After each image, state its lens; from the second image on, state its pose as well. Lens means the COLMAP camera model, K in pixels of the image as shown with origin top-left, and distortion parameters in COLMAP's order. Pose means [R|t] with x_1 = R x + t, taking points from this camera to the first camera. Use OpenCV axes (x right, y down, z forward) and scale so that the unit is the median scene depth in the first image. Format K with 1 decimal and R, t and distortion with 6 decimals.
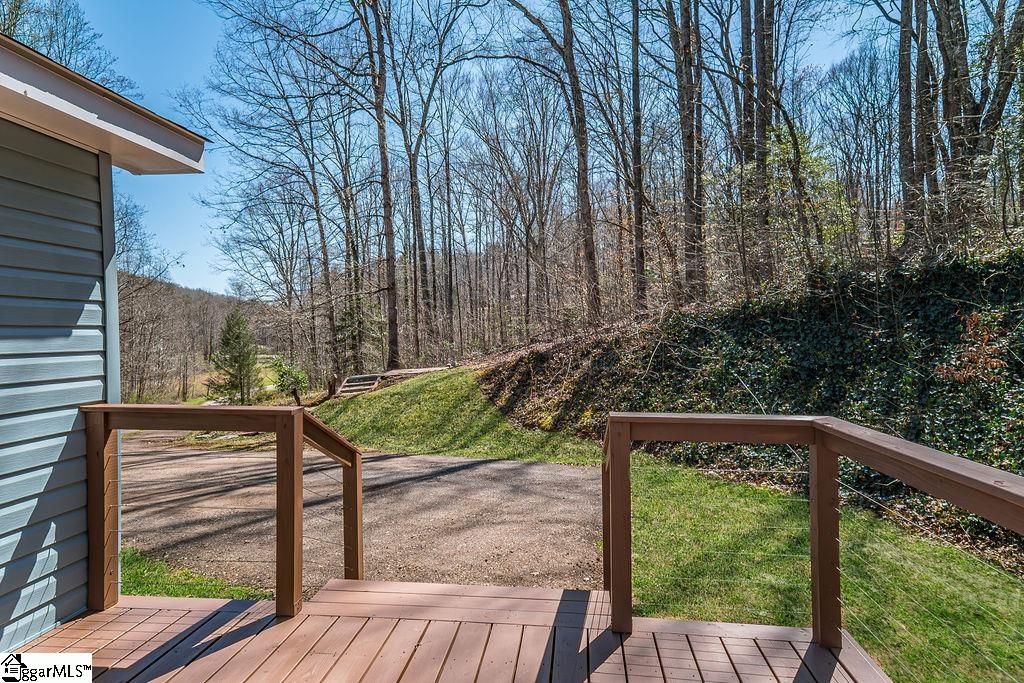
lens RADIAL K [[590.3, 0, 515.6], [0, 590.3, 341.3], [0, 0, 1]] dist [0.006990, 0.000234]
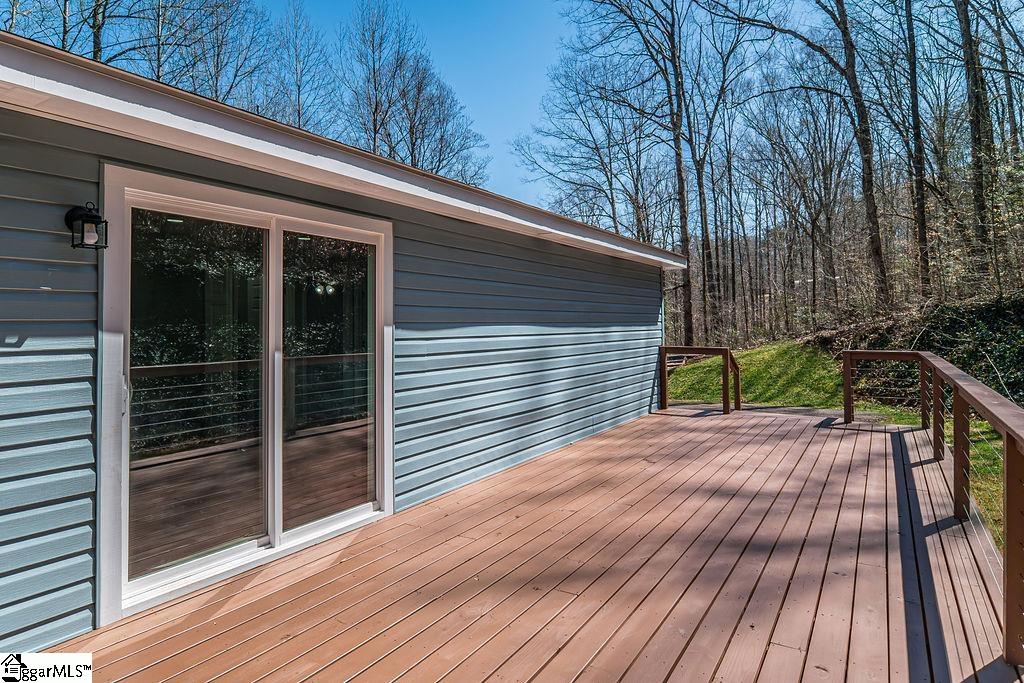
lens RADIAL K [[594.8, 0, 506.3], [0, 594.8, 318.9], [0, 0, 1]] dist [-0.018600, -0.004225]
pose [[0.895942, -0.007200, -0.444112, -0.002991], [-0.001263, 0.999823, -0.018755, 0.001698], [0.444169, 0.017364, 0.895775, -0.182763]]
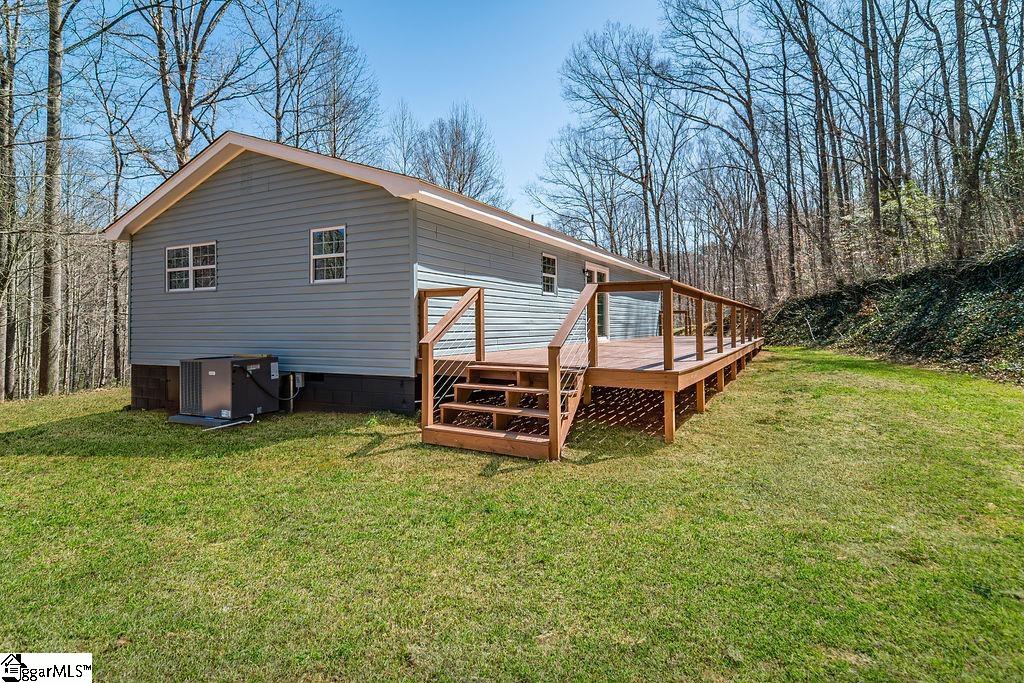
lens RADIAL K [[527.6, 0, 505.4], [0, 527.6, 314.1], [0, 0, 1]] dist [0.017229, -0.000468]
pose [[0.919555, -0.011052, -0.392806, 0.011707], [-0.001854, 0.999471, -0.032459, 0.031035], [0.392957, 0.030576, 0.919048, -0.506586]]
